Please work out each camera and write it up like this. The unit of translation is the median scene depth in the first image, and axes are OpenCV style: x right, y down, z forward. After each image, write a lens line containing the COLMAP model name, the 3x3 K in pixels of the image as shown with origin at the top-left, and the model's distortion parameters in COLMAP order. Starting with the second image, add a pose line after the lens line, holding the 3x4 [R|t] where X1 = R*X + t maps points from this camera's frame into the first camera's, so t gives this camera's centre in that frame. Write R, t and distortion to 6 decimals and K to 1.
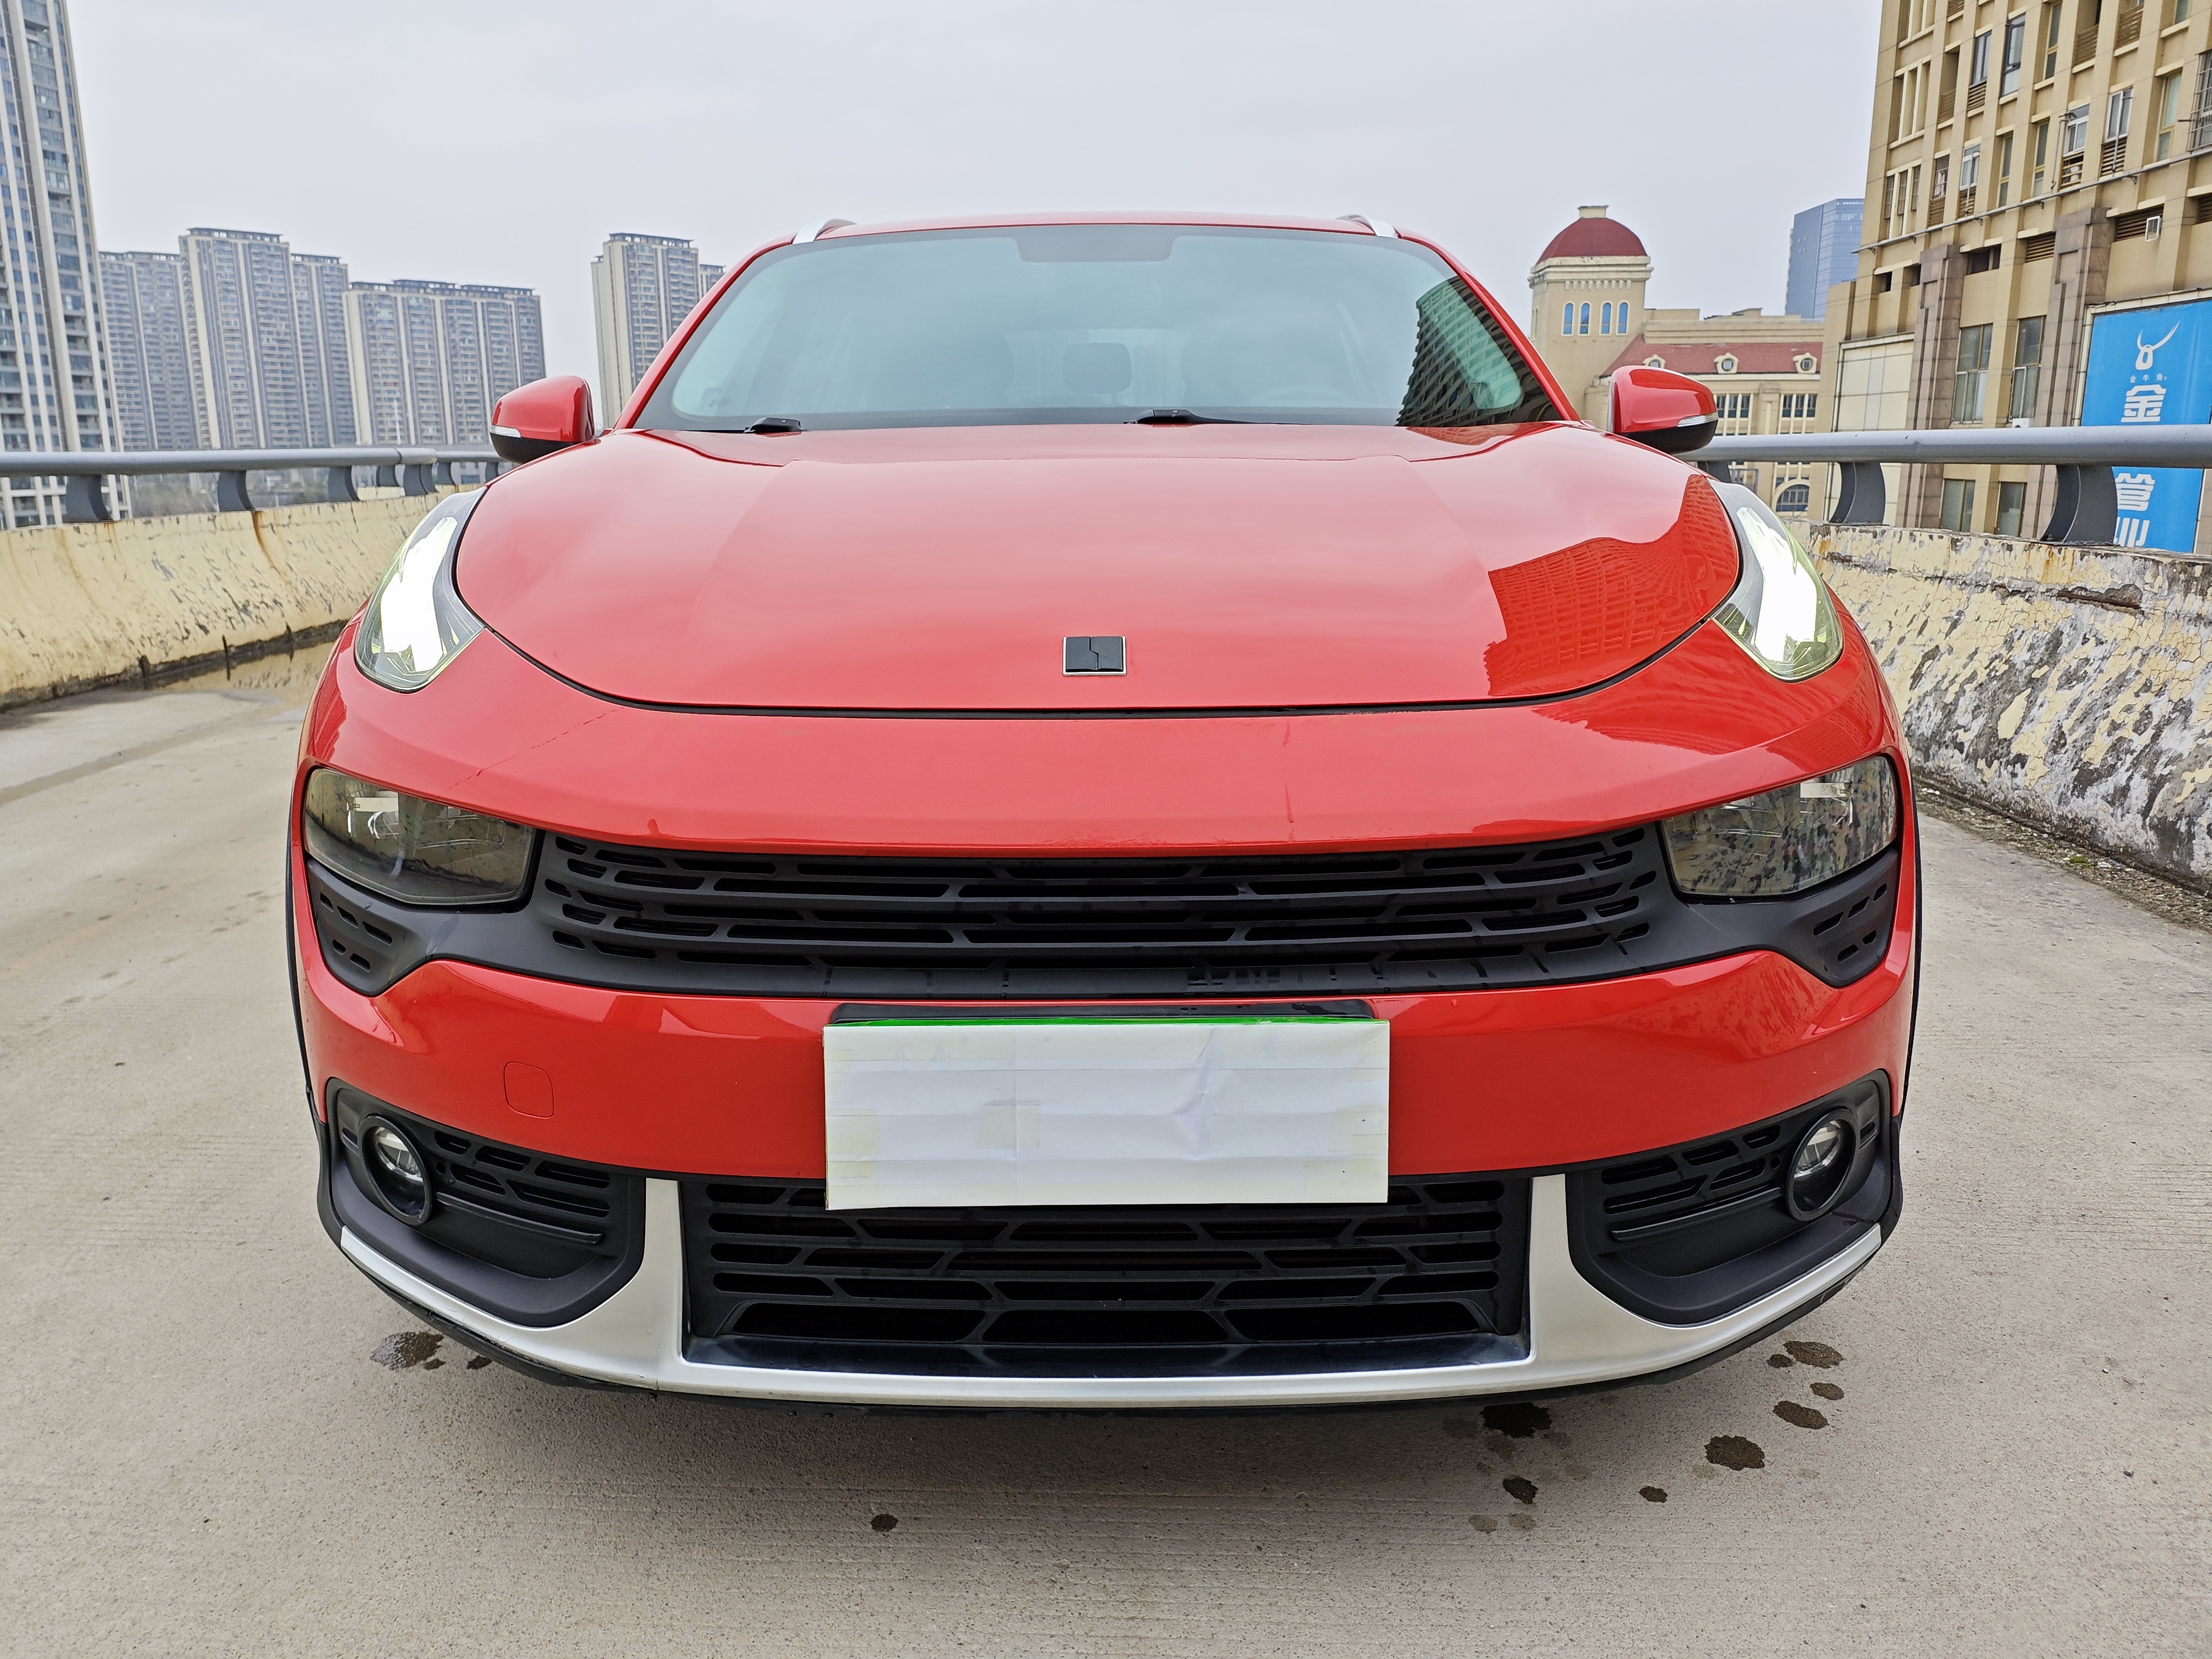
lens RADIAL K [[1634.1, 0, 1106.0], [0, 1634.1, 829.5], [0, 0, 1]] dist [0.014776, -0.028004]
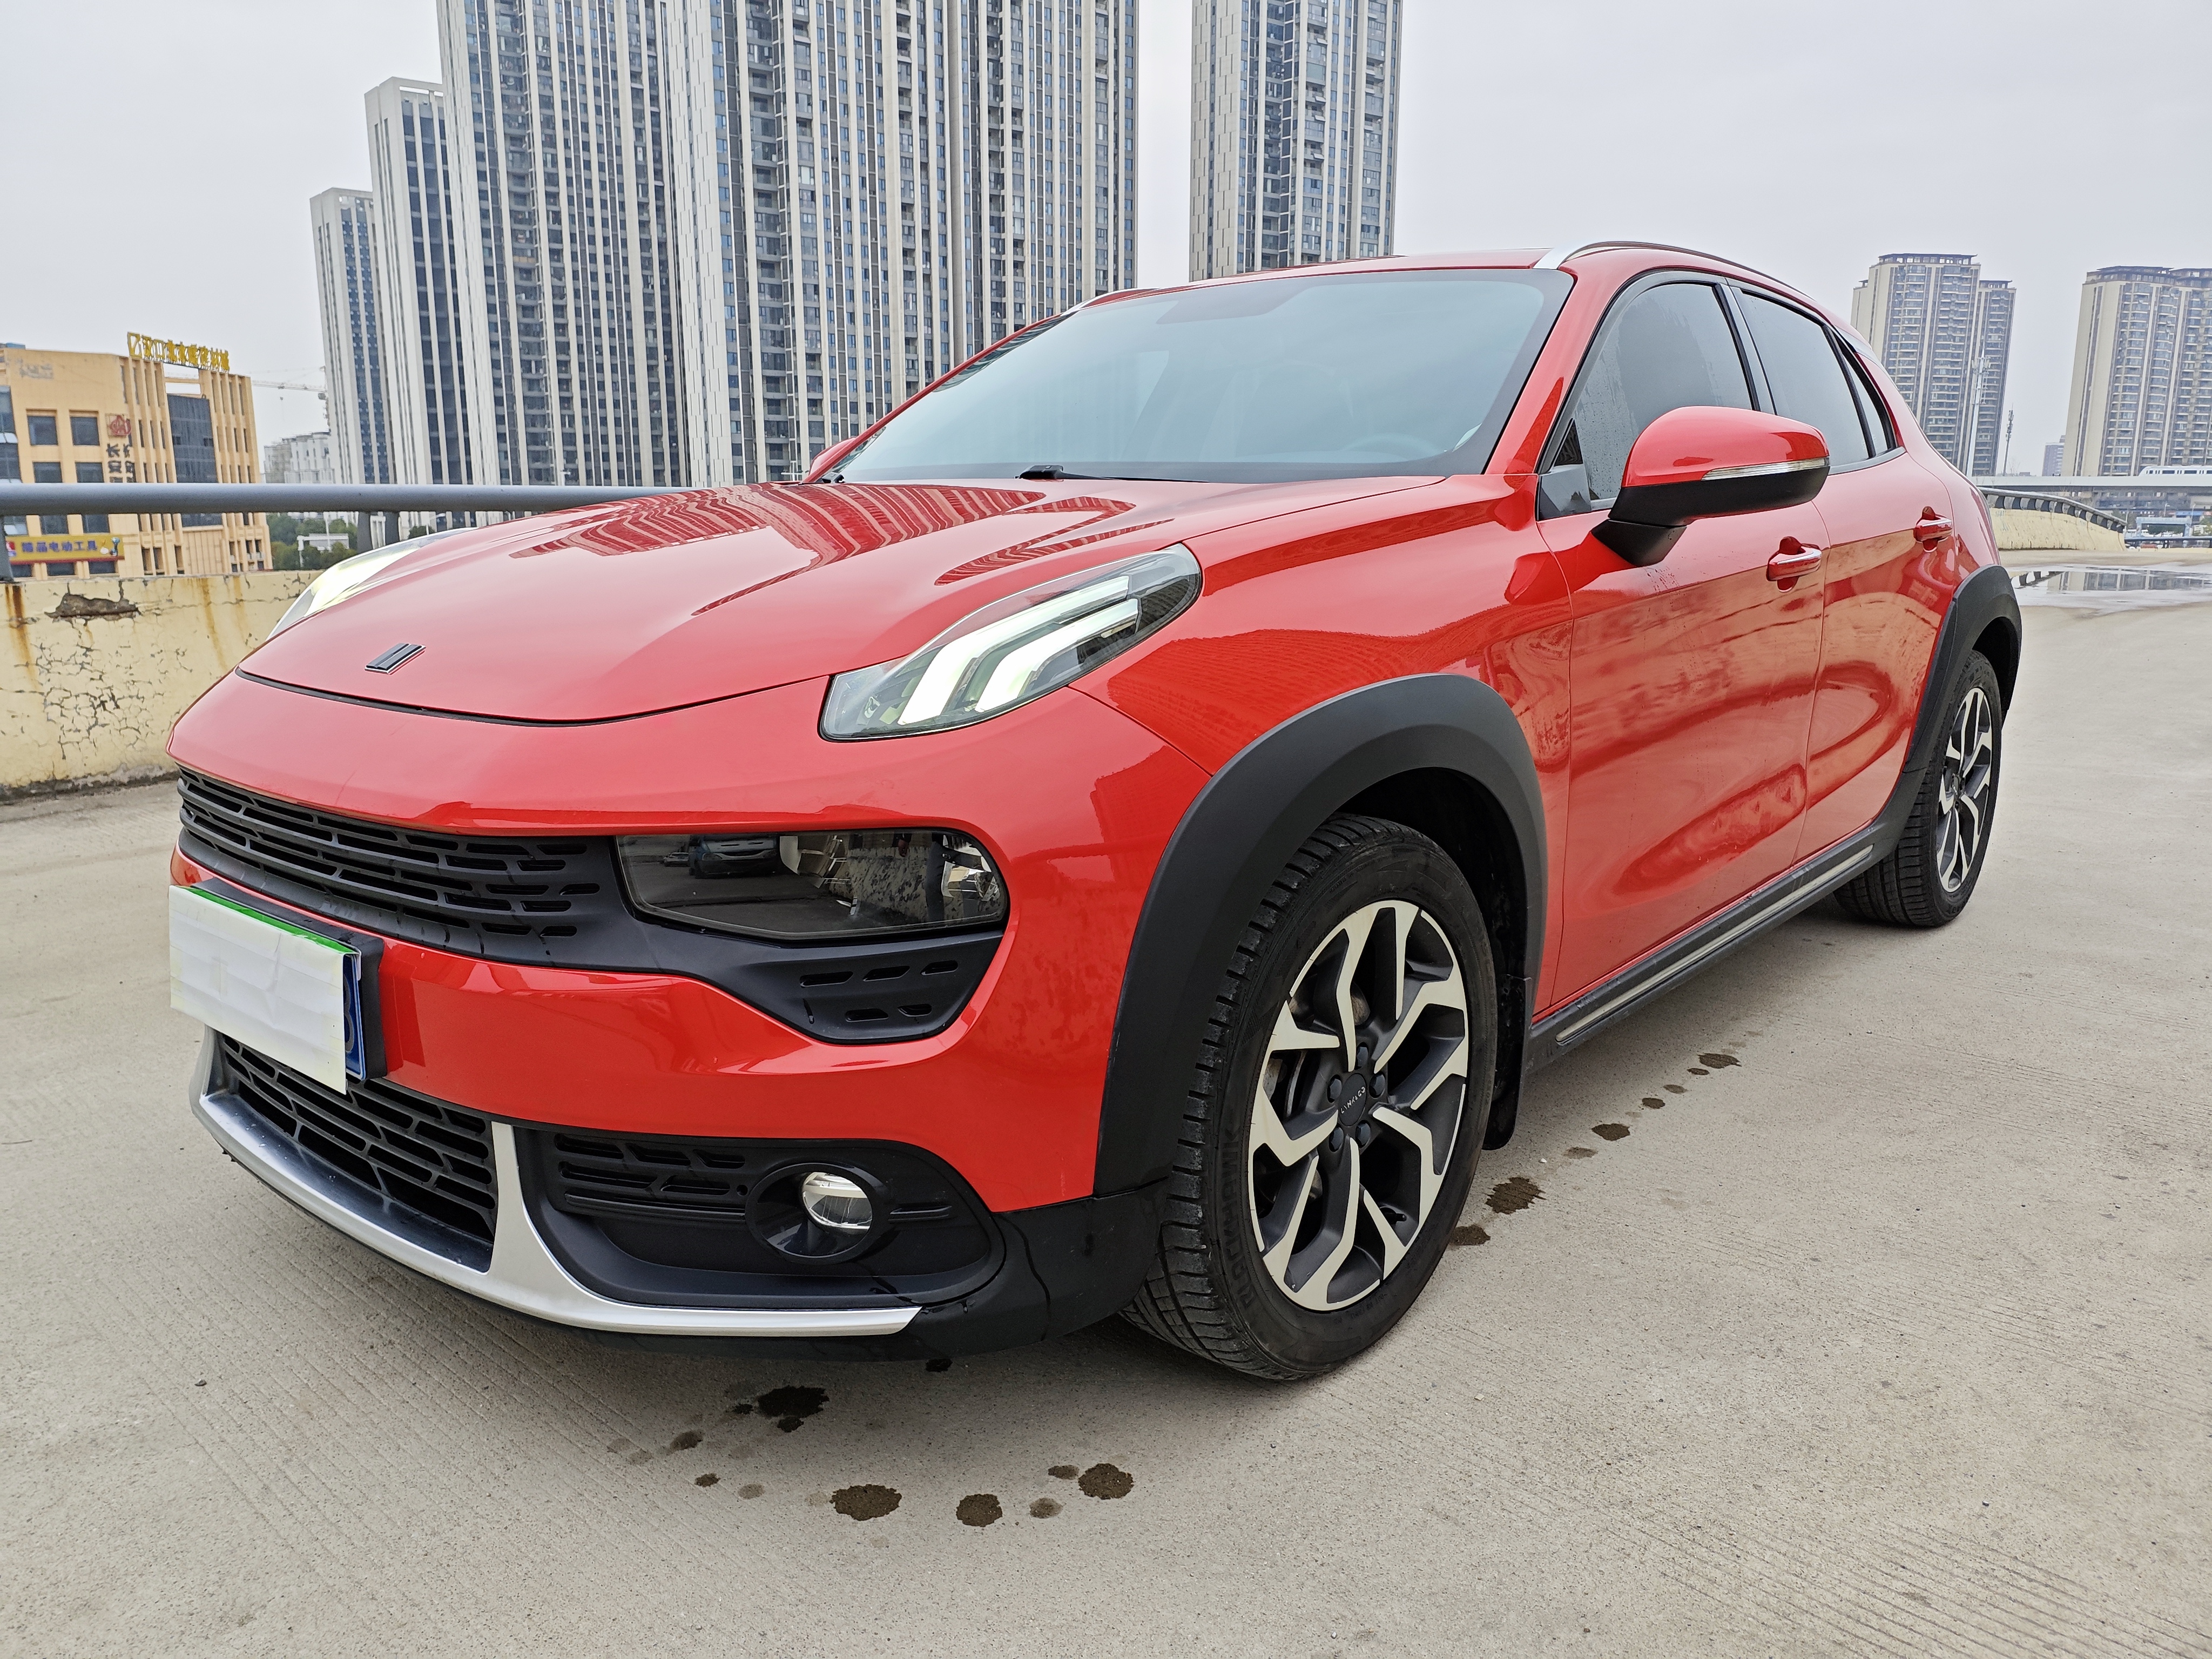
lens RADIAL K [[1651.0, 0, 1106.0], [0, 1651.0, 829.5], [0, 0, 1]] dist [0.002545, -0.000119]
pose [[0.753332, 0.141133, -0.642318, 0.932139], [-0.154163, 0.987384, 0.036145, -0.075532], [0.639316, 0.071792, 0.765586, 0.242692]]
